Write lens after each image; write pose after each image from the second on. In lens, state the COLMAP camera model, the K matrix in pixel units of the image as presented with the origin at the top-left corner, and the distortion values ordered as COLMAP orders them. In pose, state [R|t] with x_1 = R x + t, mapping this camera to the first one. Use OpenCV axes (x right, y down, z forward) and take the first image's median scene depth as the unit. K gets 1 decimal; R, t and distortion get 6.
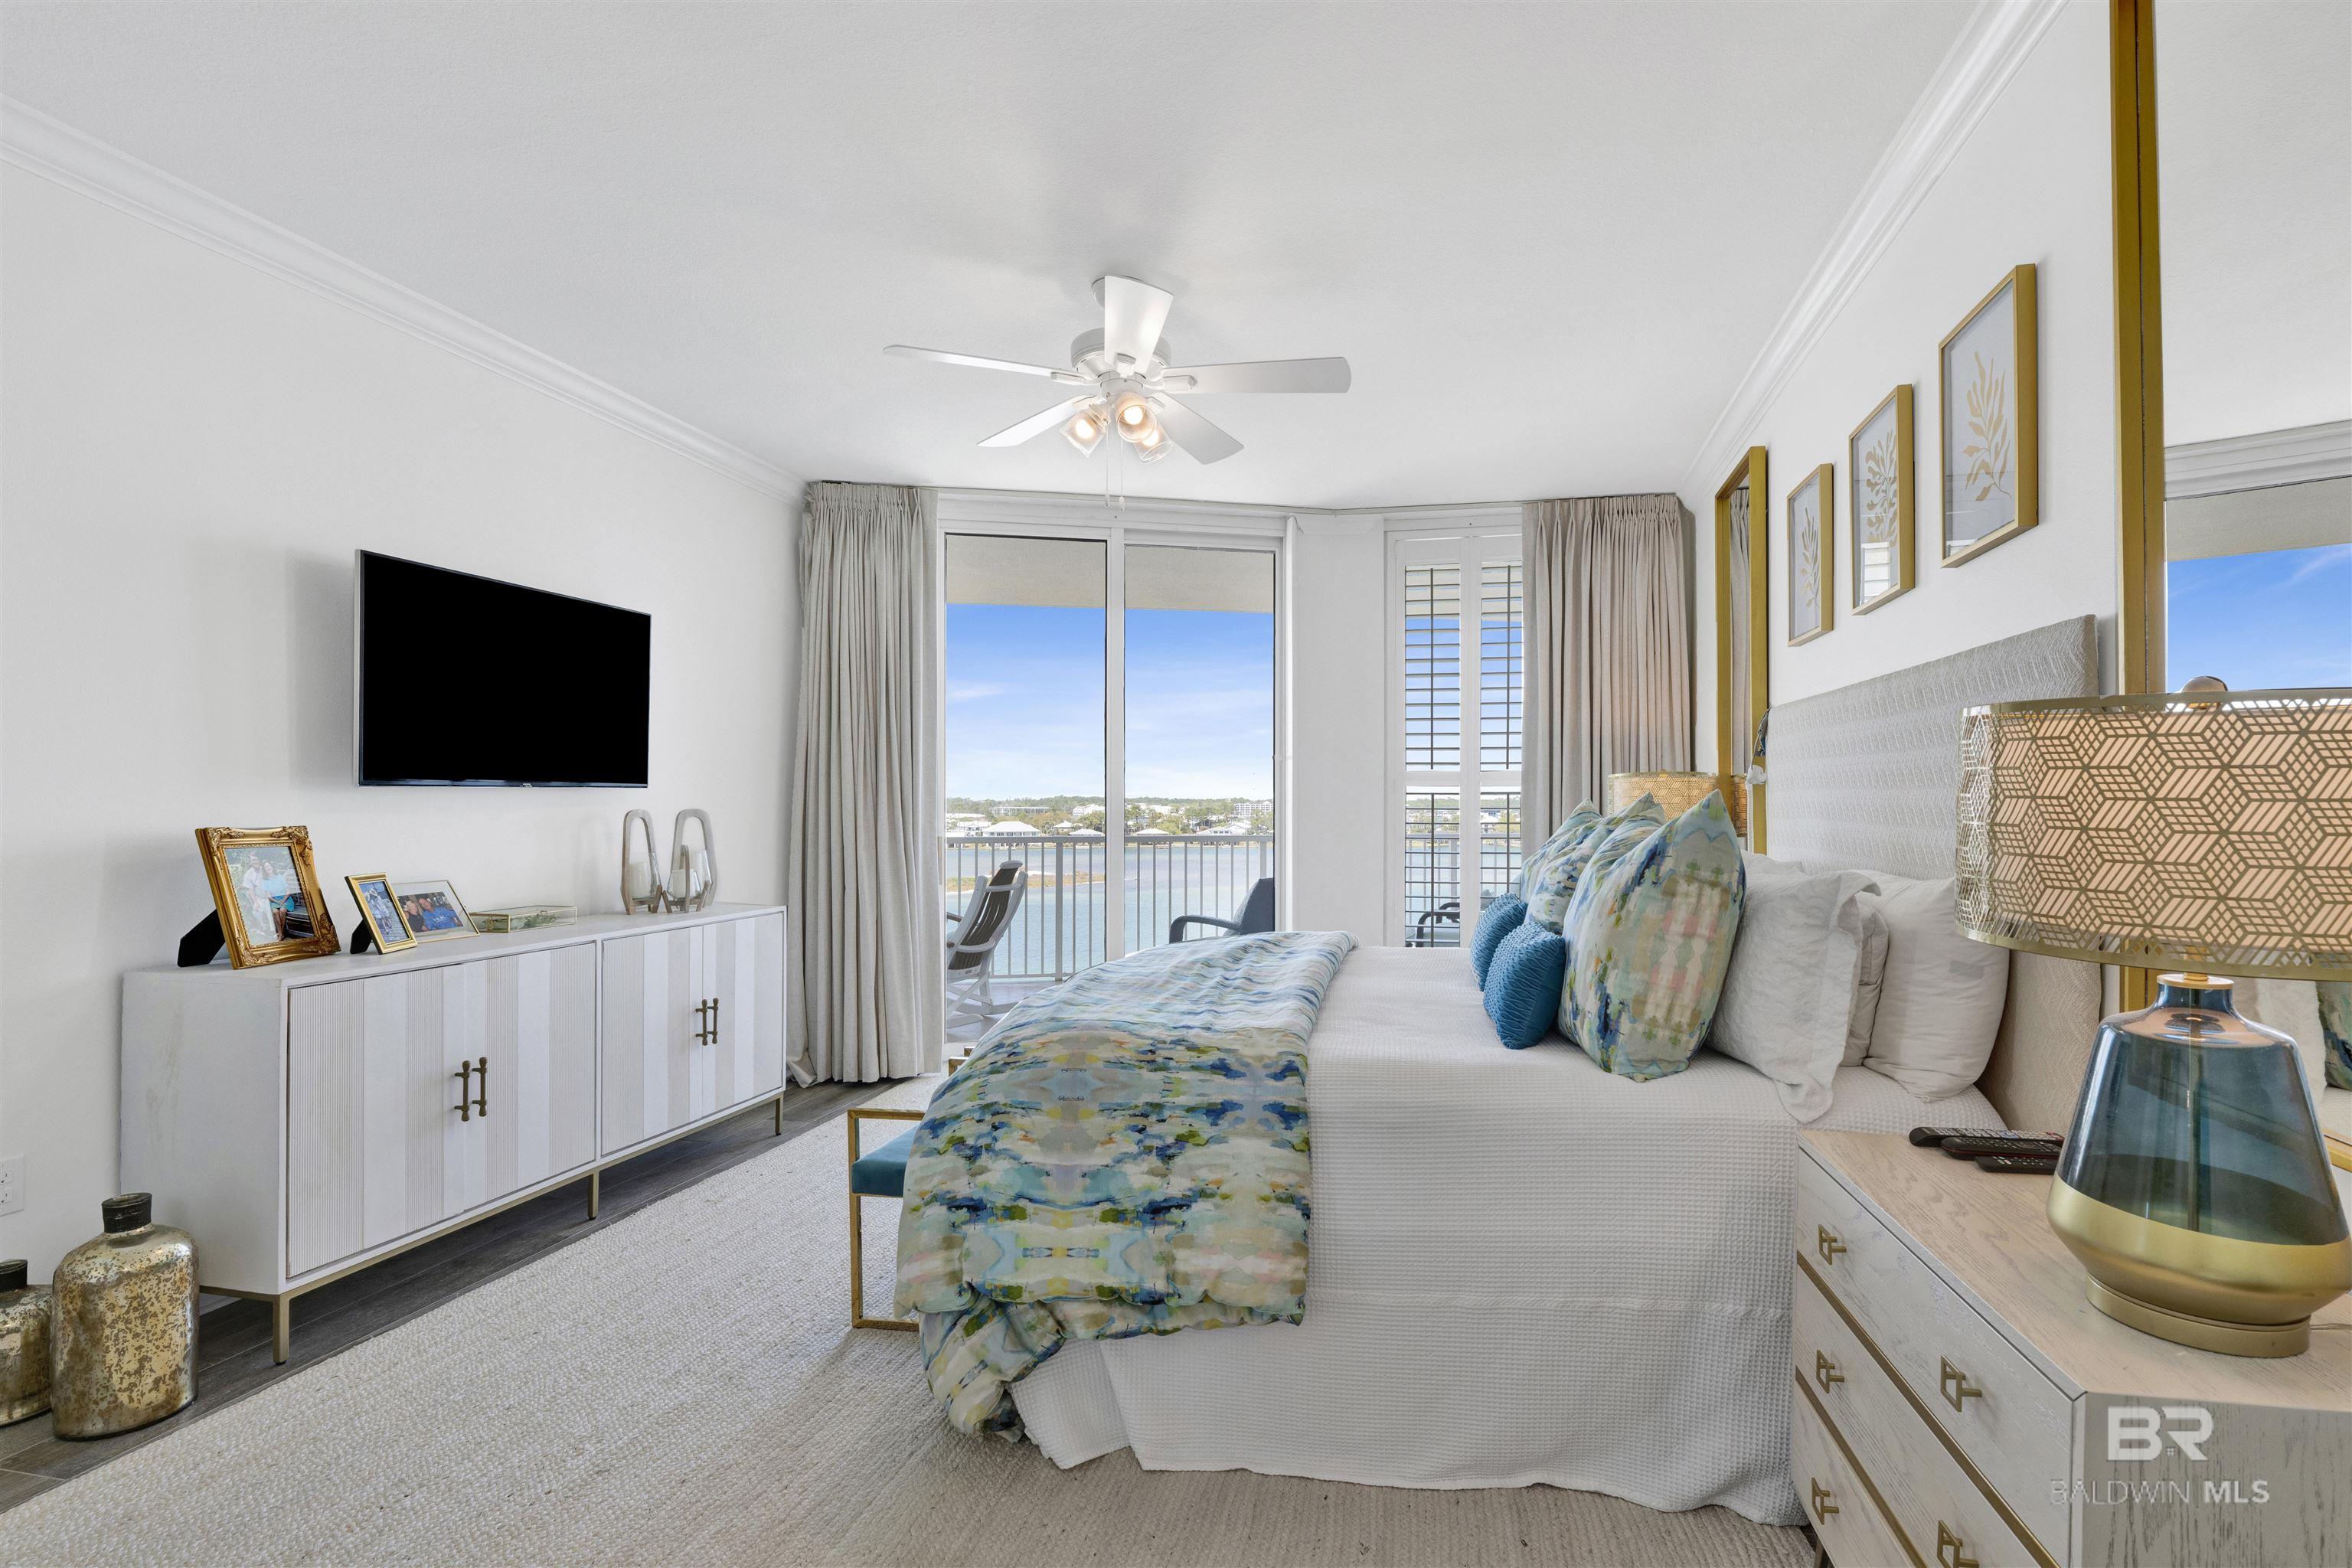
lens RADIAL K [[1109.4, 0, 1233.4], [0, 1109.4, 788.5], [0, 0, 1]] dist [-0.004831, -0.000345]
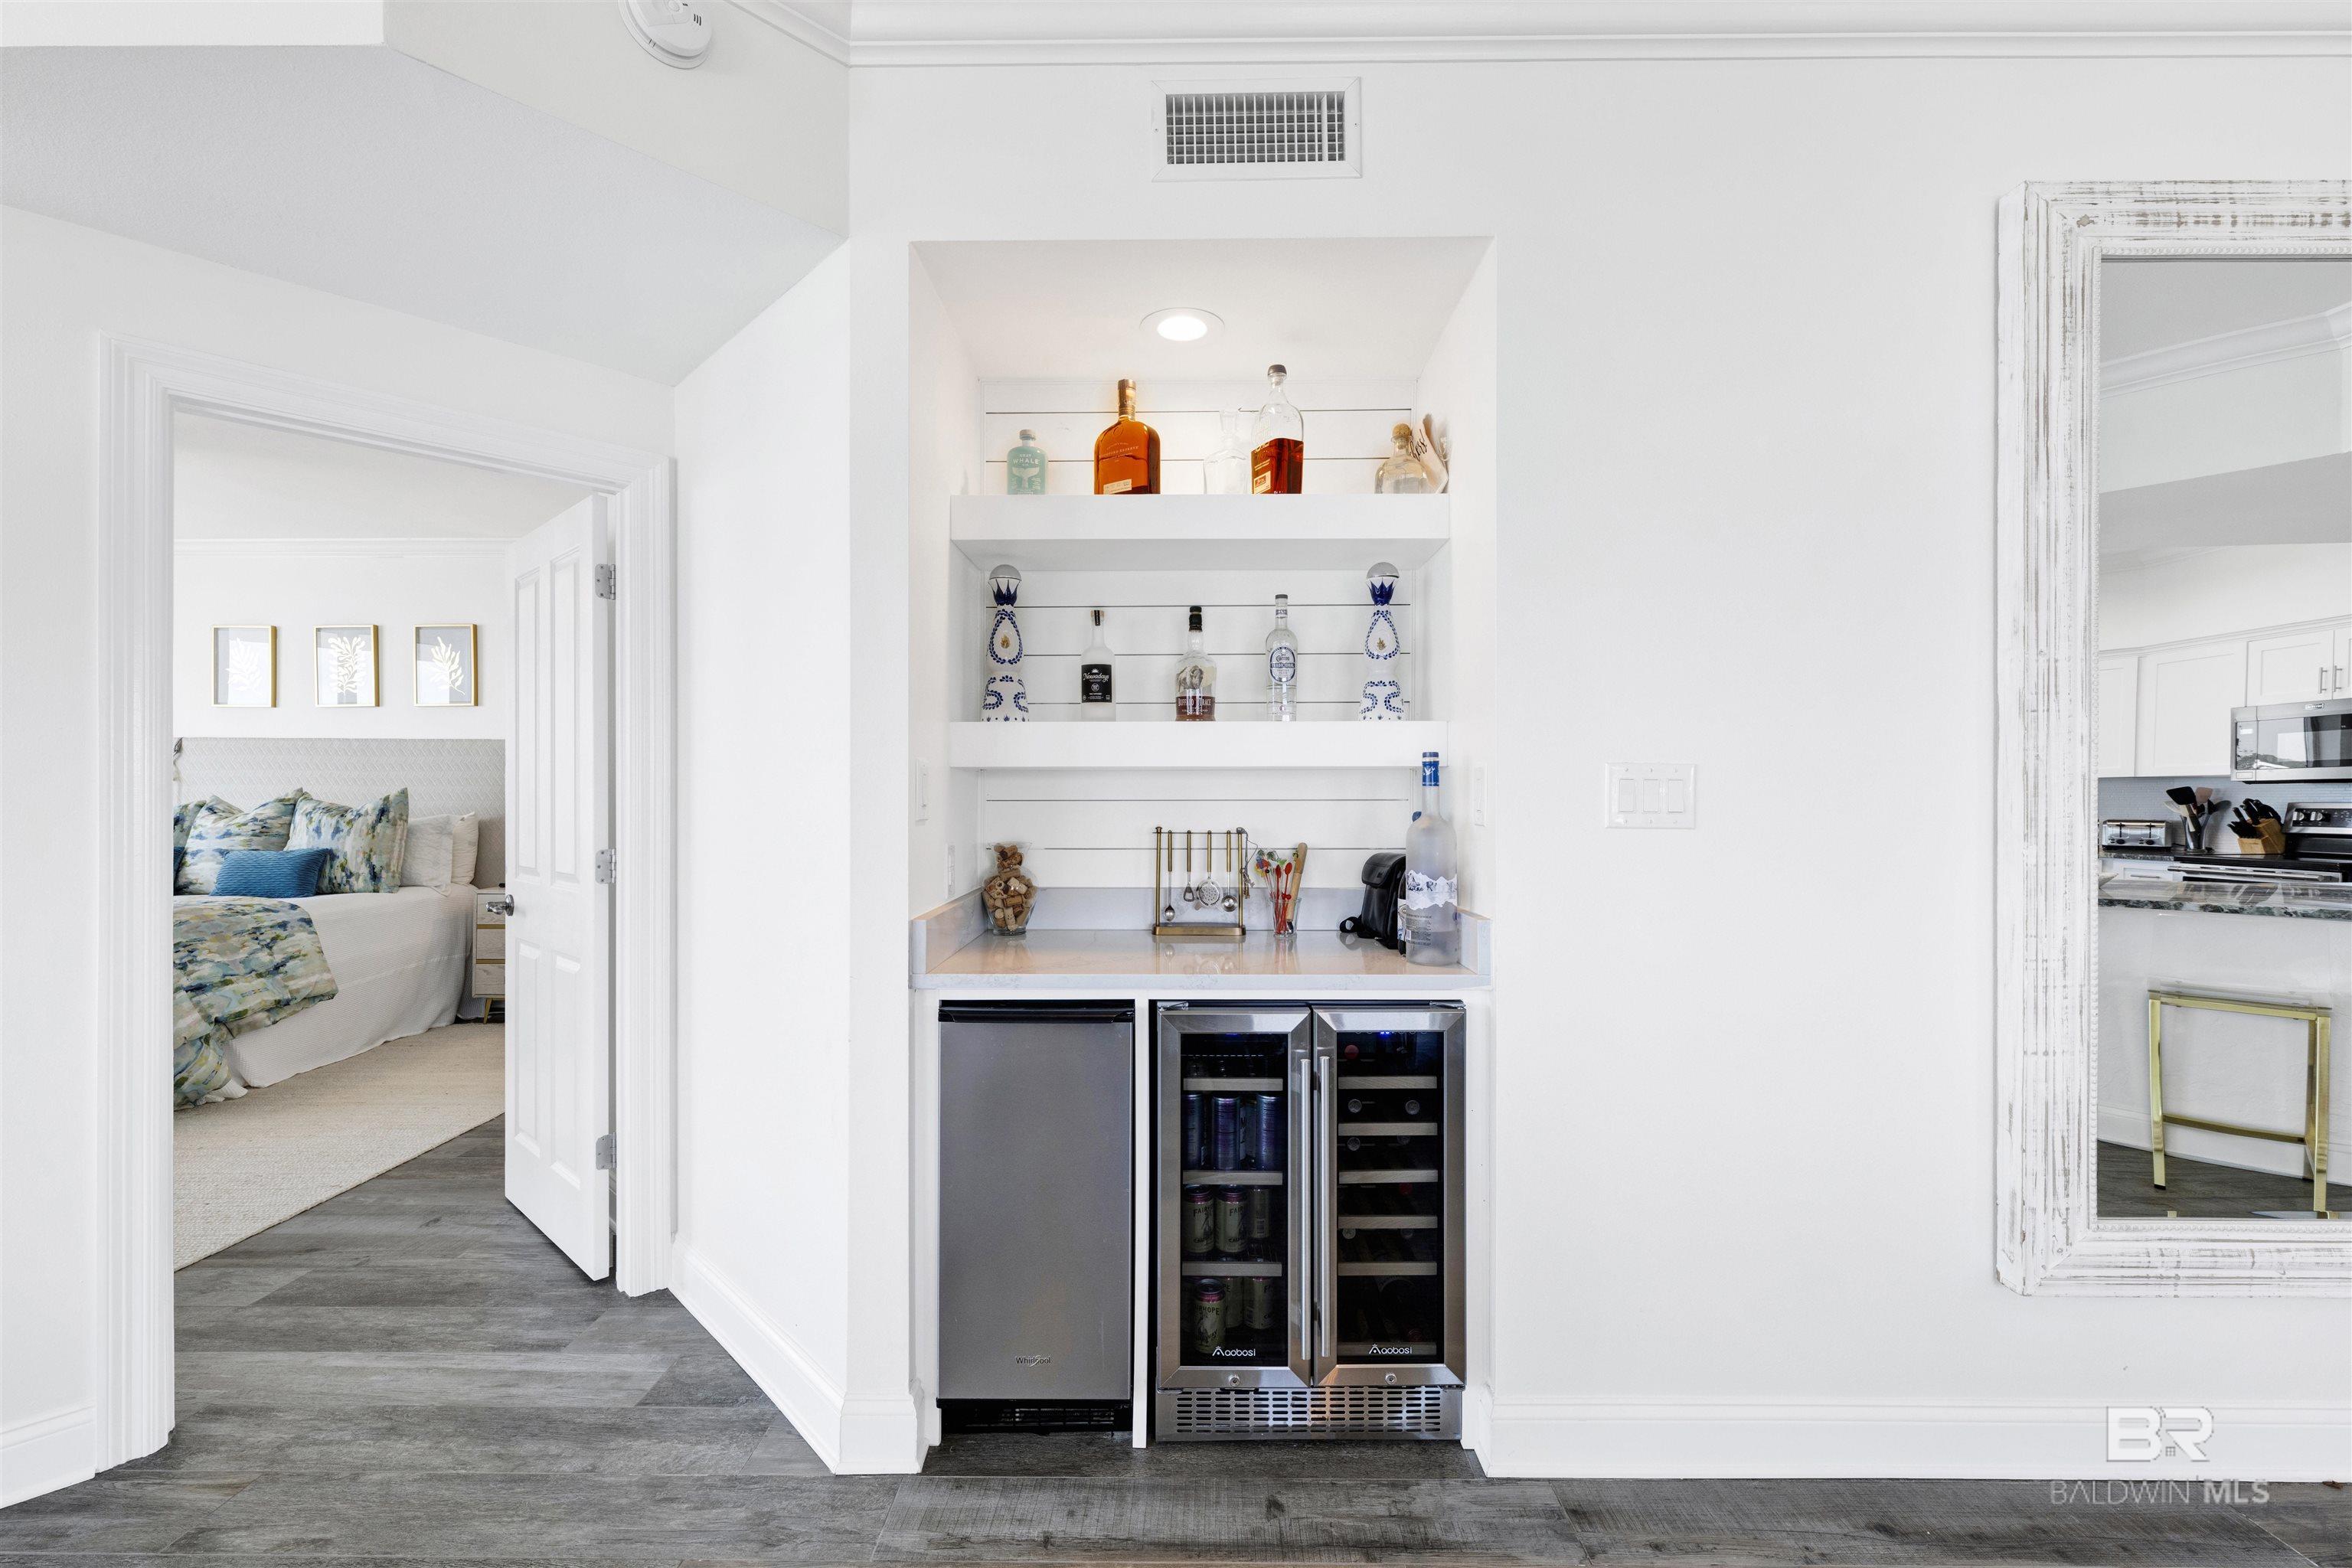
lens RADIAL K [[955.6, 0, 1164.8], [0, 955.6, 794.3], [0, 0, 1]] dist [-0.003122, -0.000164]
pose [[-0.189085, -0.002226, 0.981958, -2.279611], [-0.013457, 0.999909, -0.000325, -0.005212], [-0.981869, -0.013276, -0.189098, -0.417769]]
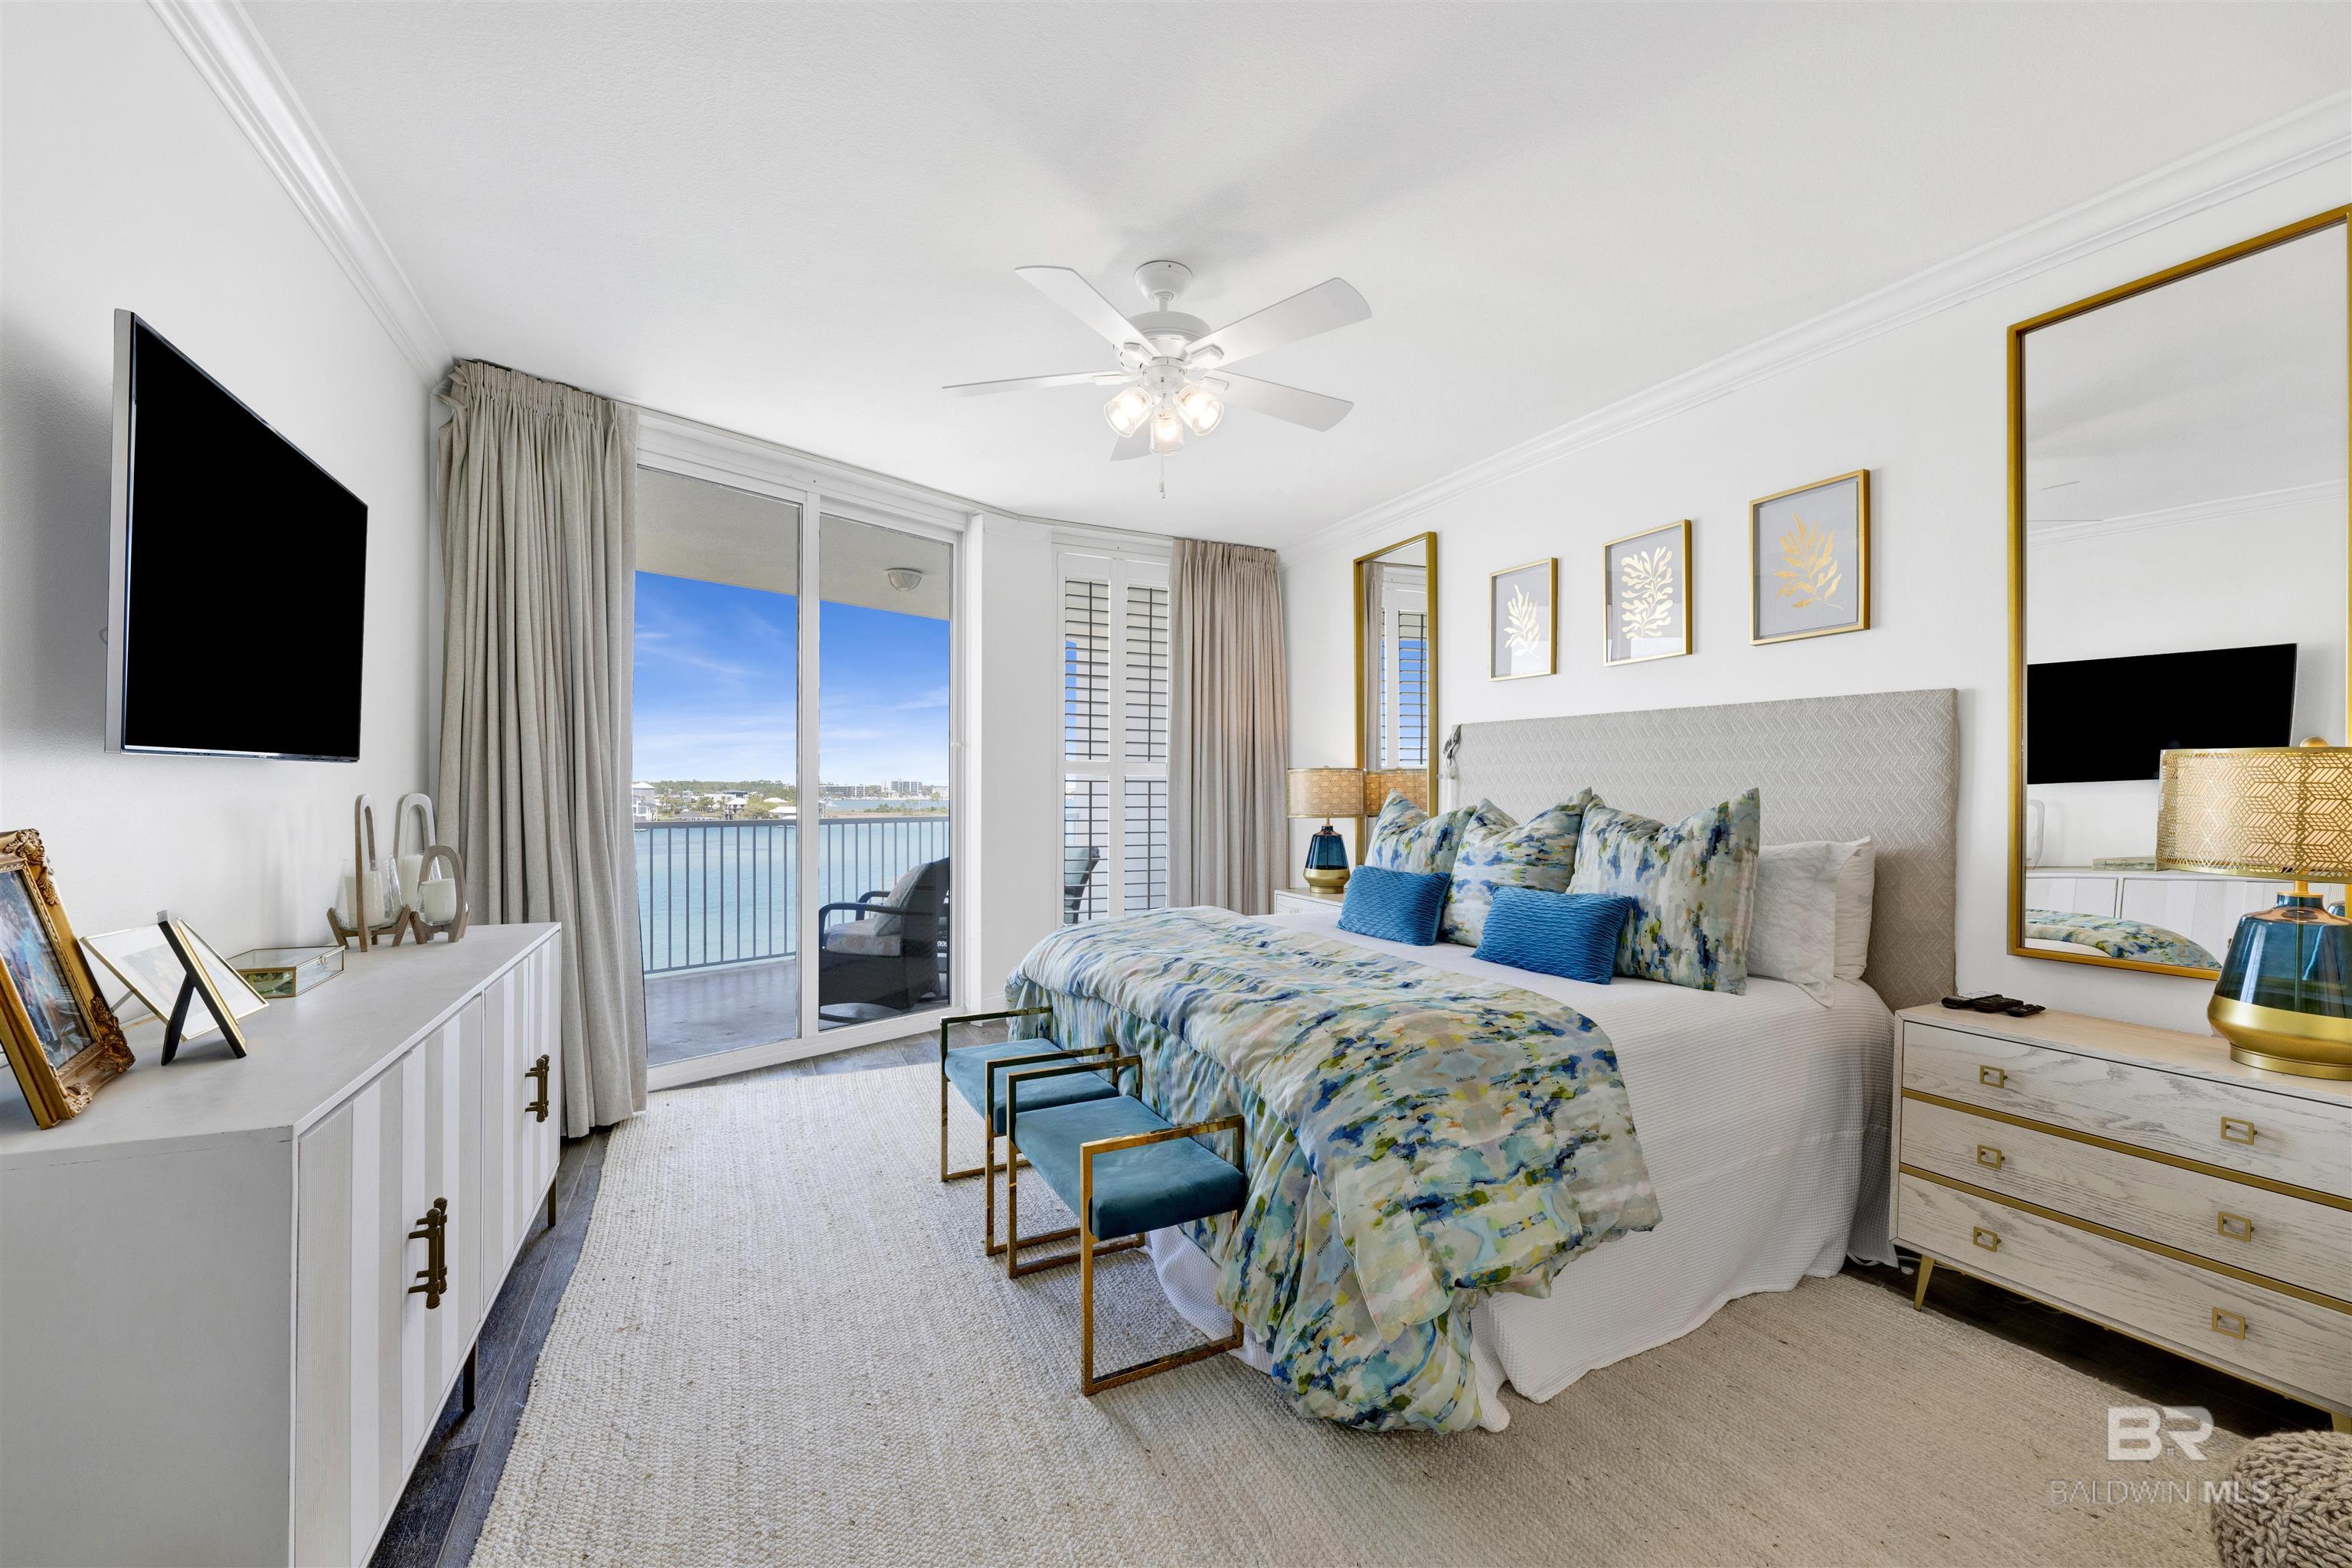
lens RADIAL K [[957.4, 0, 1176.0], [0, 957.4, 784.0], [0, 0, 1]] dist [-0.001408, -0.000283]
pose [[0.803097, 0.009570, 0.595771, -0.915686], [-0.015743, 0.999863, 0.005160, 0.002865], [-0.595640, -0.013523, 0.803138, 0.450384]]
